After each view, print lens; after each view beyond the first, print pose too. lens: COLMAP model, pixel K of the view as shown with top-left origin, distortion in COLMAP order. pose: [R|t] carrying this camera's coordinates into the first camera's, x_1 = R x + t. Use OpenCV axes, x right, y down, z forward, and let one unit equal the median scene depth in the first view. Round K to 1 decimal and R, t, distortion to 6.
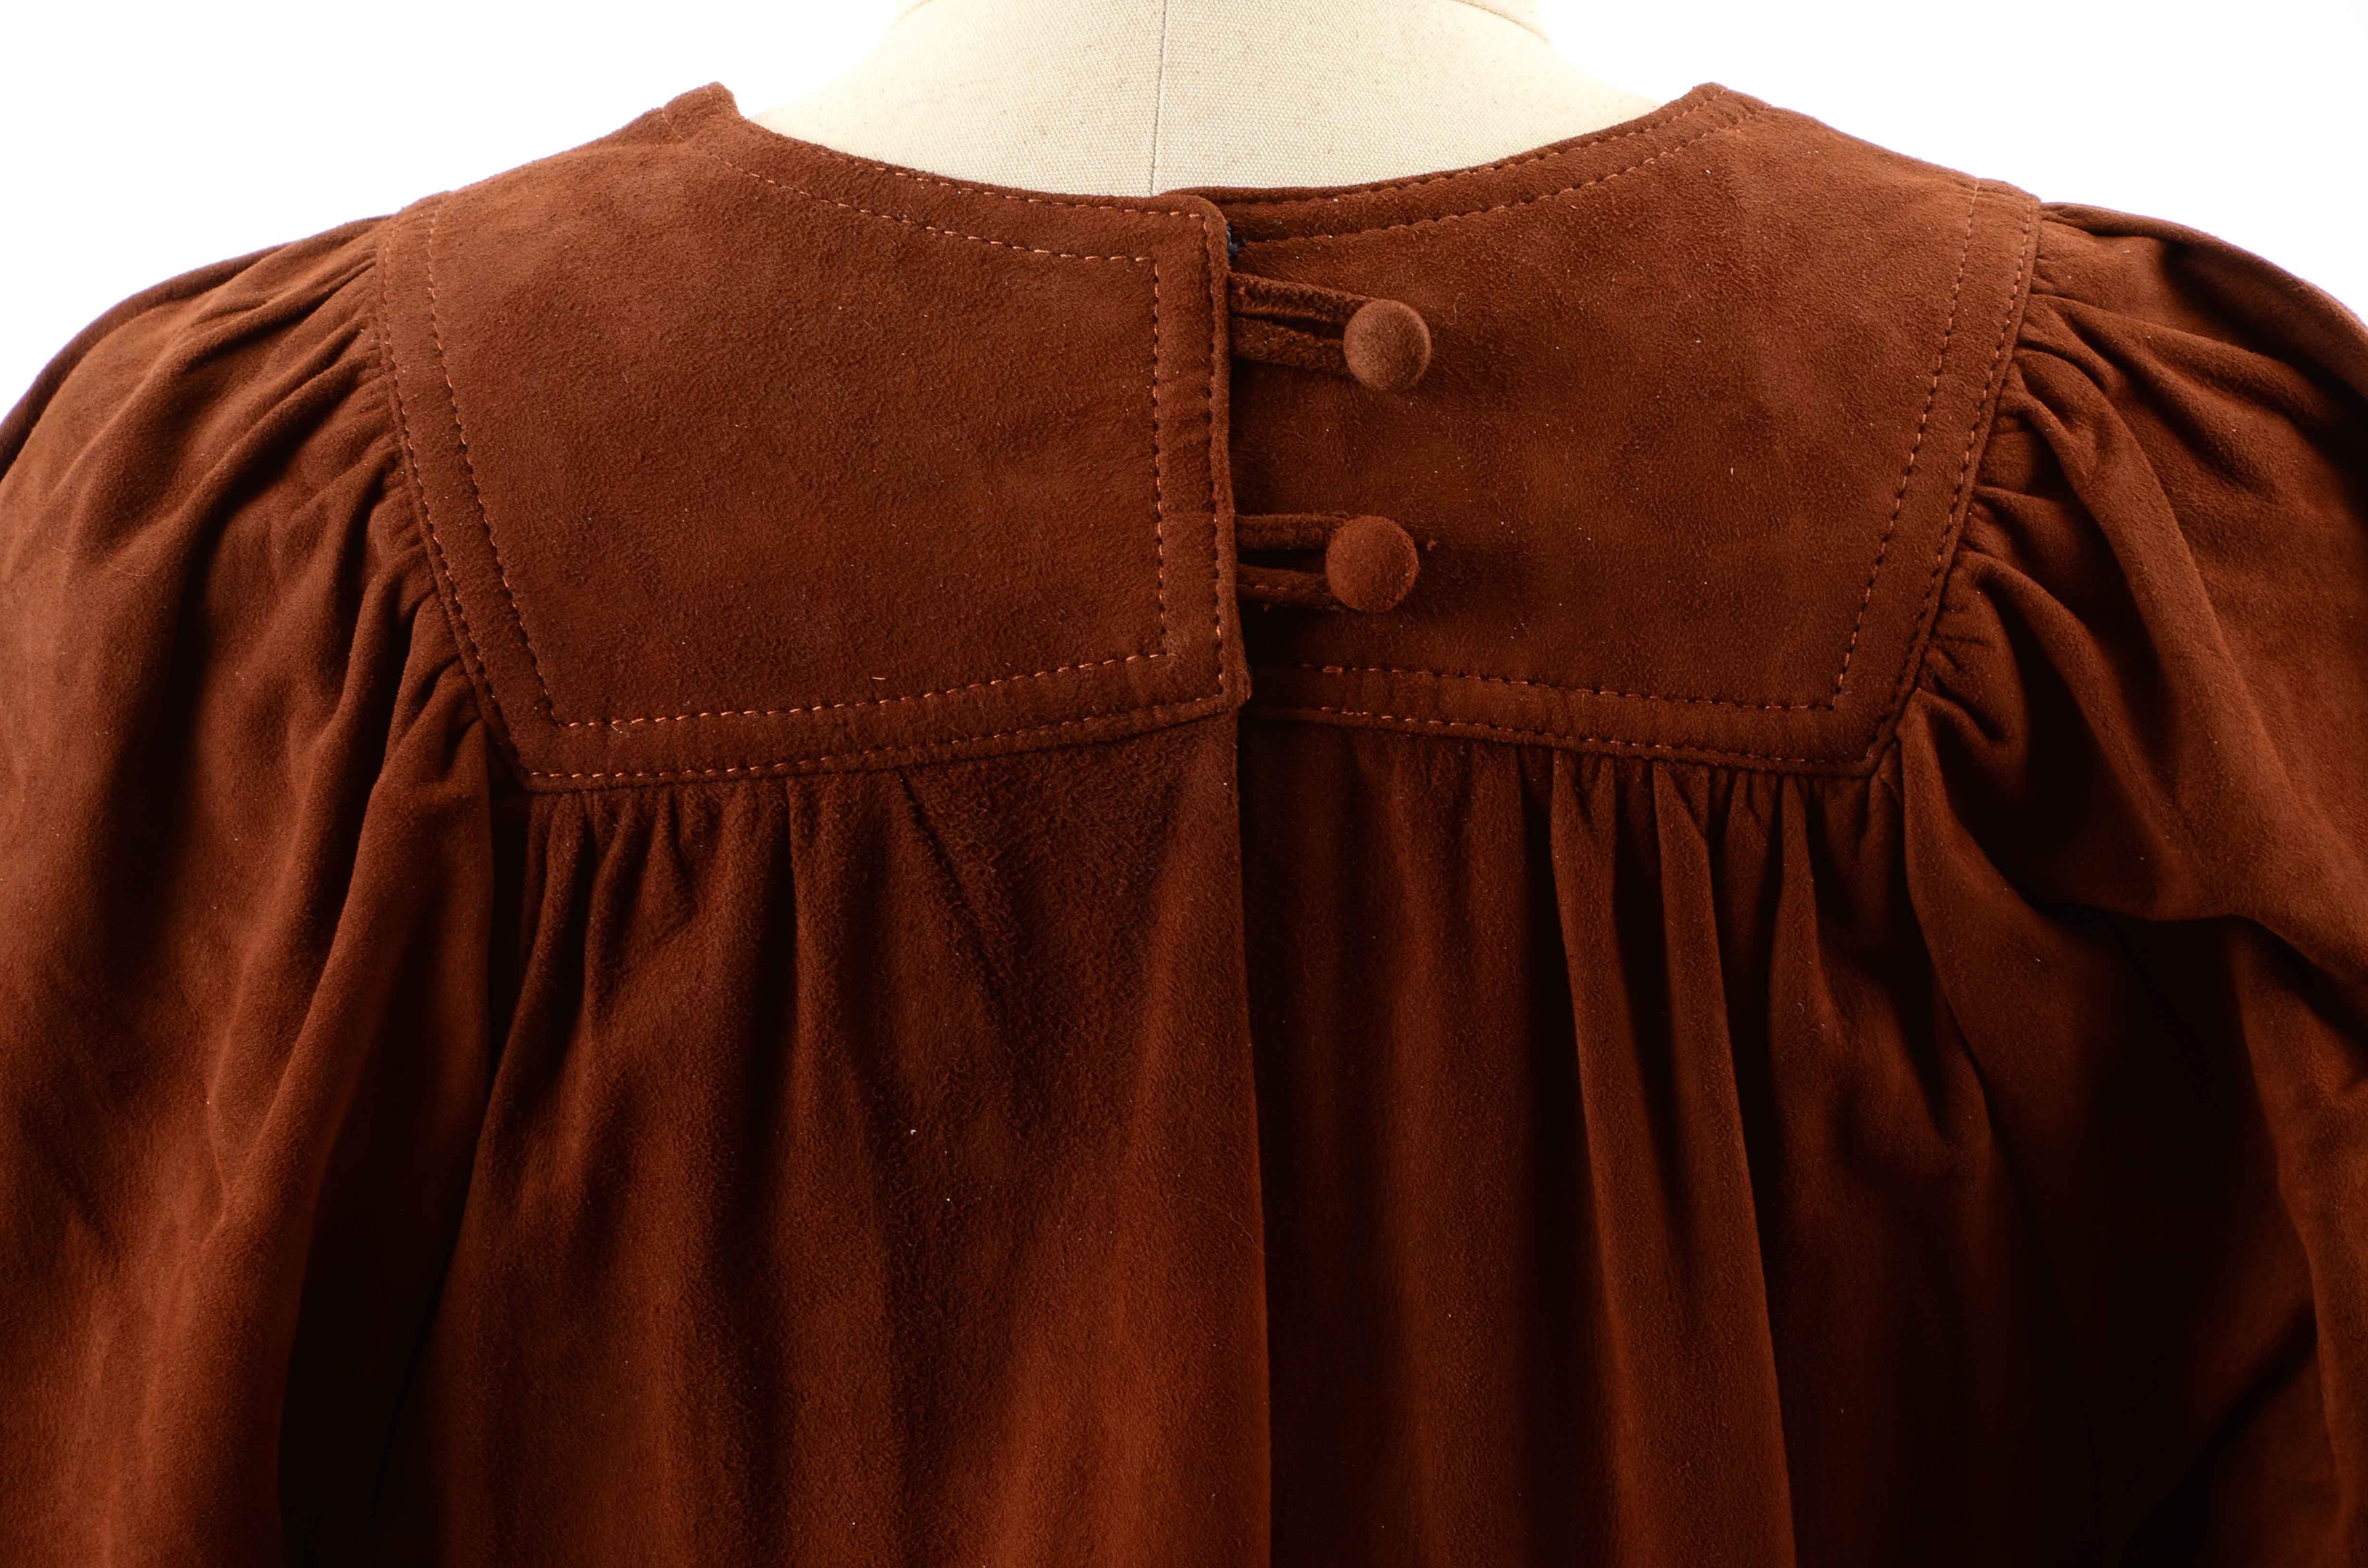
lens RADIAL K [[9929.8, 0, 1179.4], [0, 9929.8, 782.2], [0, 0, 1]] dist [1.279546, 0.000000]
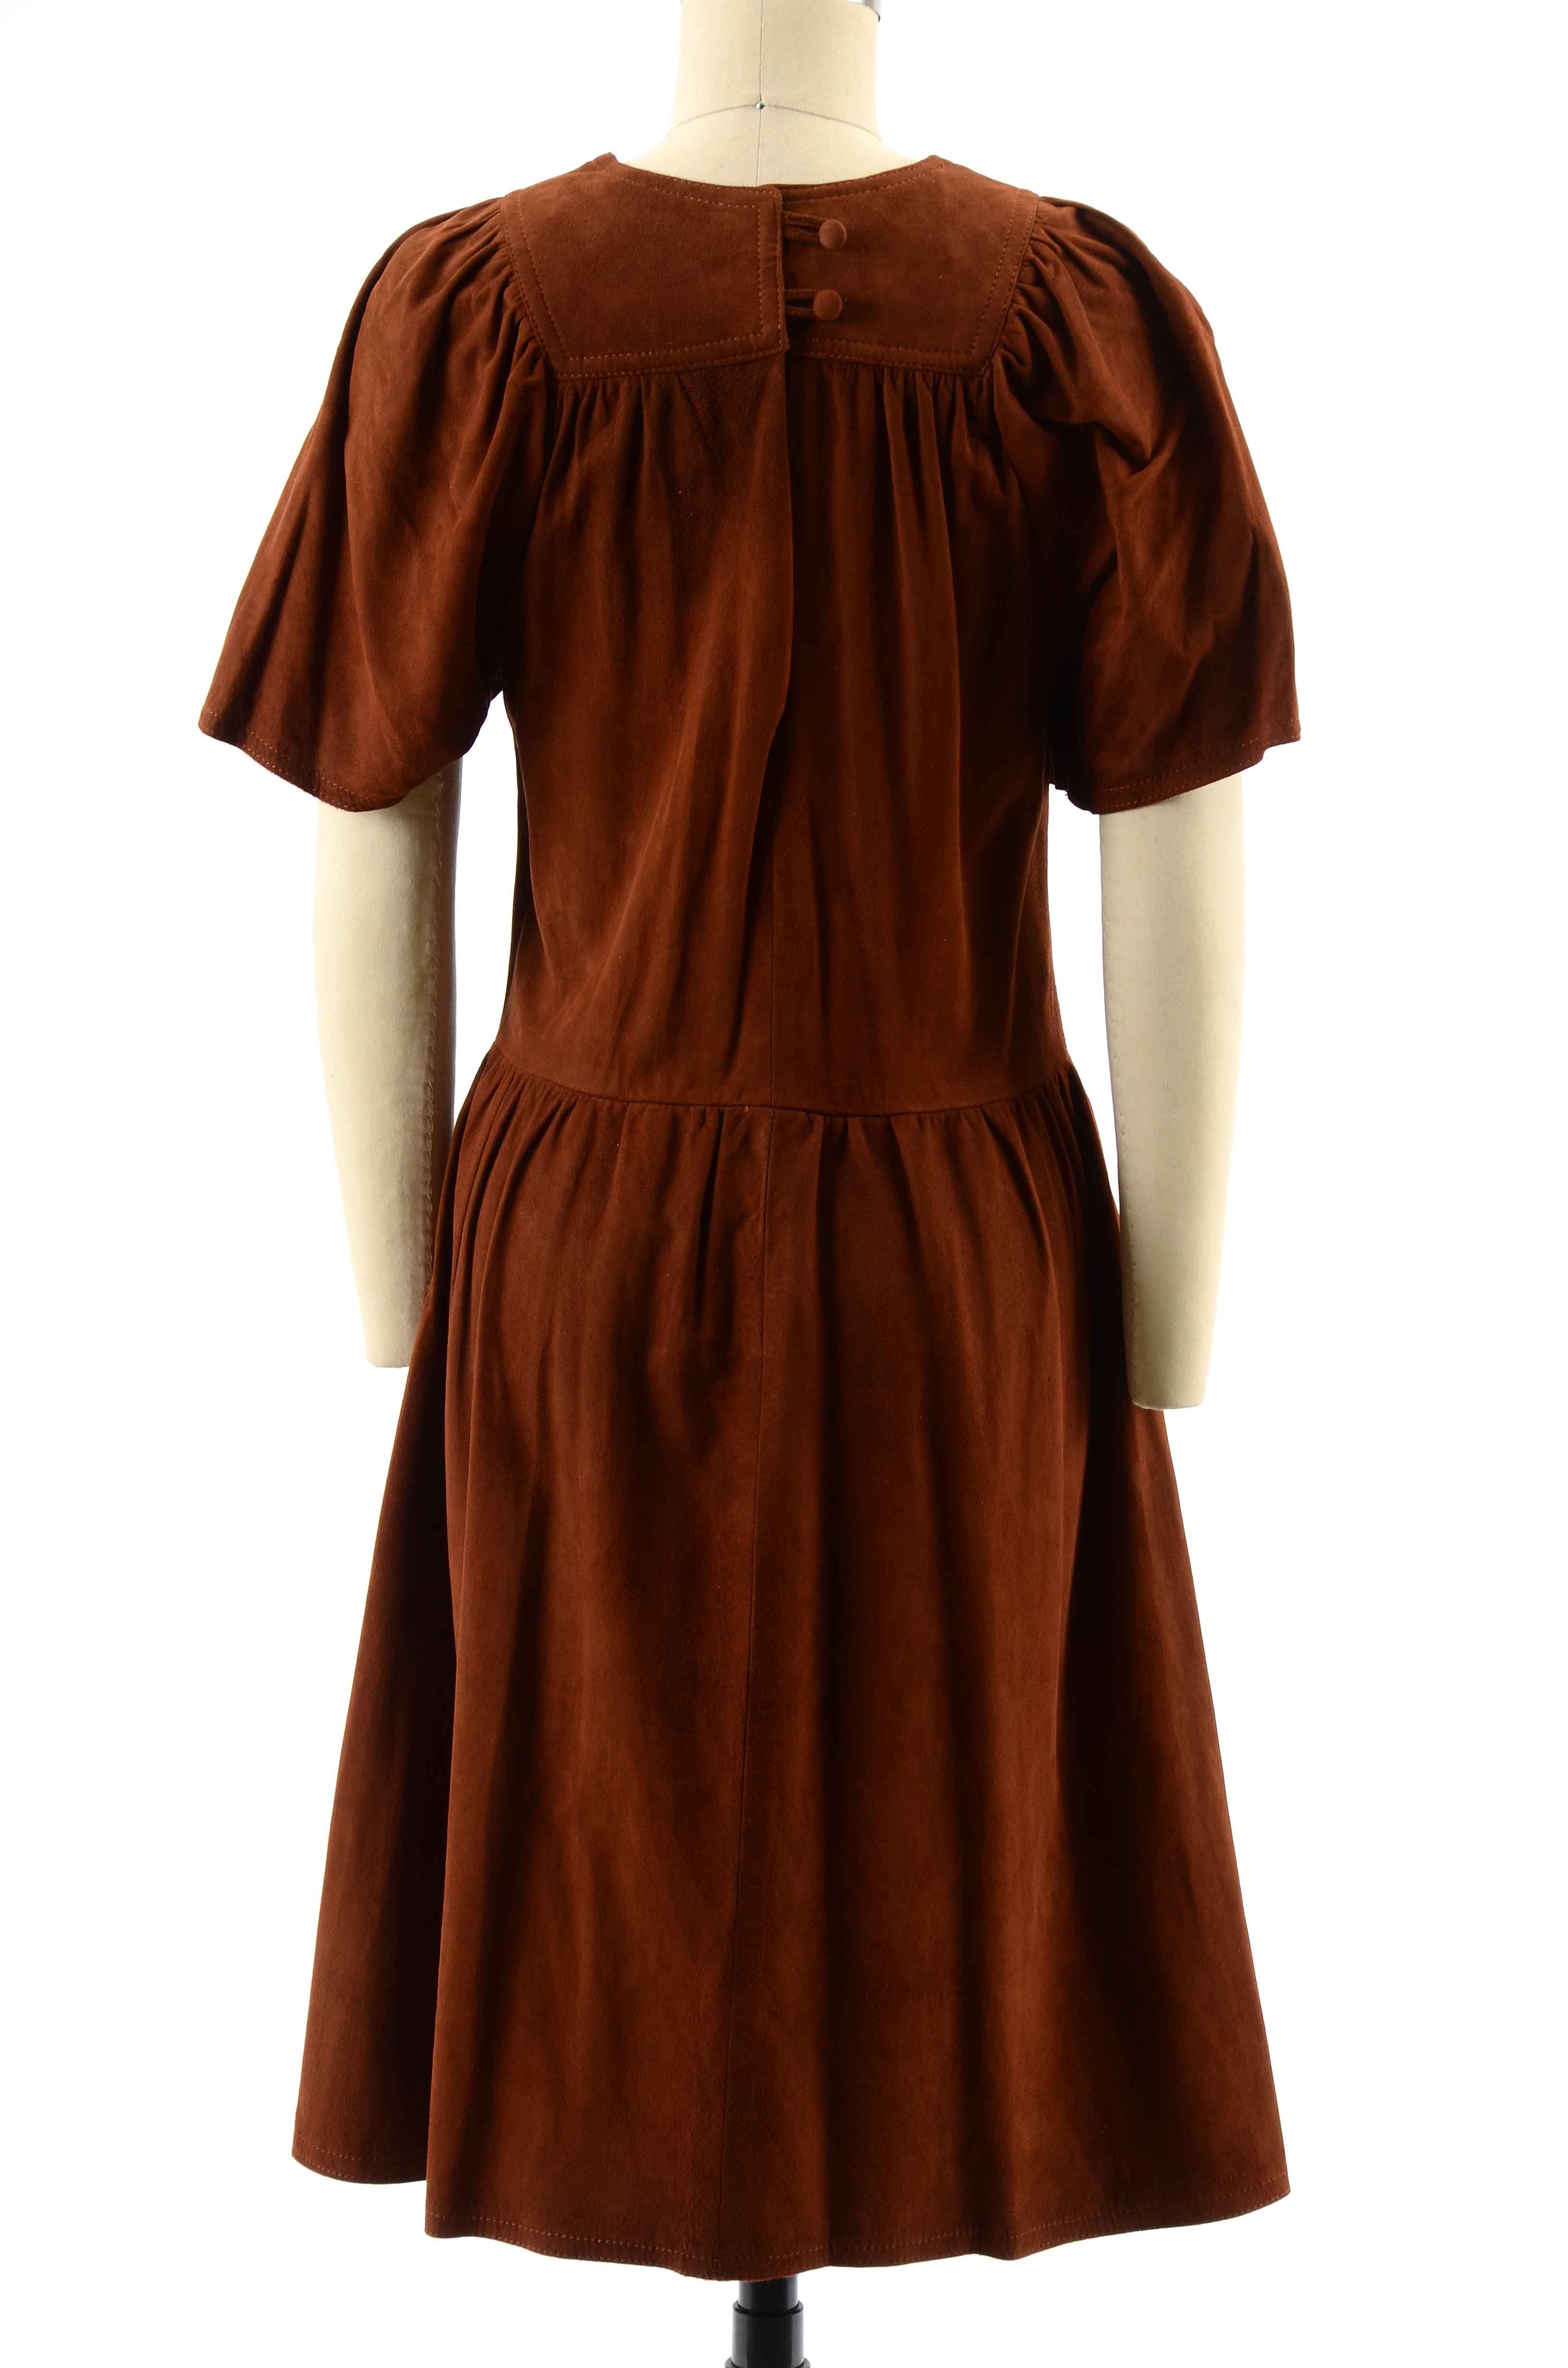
lens RADIAL K [[7506.3, 0, 838.2], [0, 7506.3, 1230.1], [0, 0, 1]] dist [0.863648, 0.000000]
pose [[0.999109, 0.003693, 0.042041, -0.076381], [-0.005373, 0.999188, 0.039924, 0.172045], [-0.041859, -0.040114, 0.998318, -1.399524]]
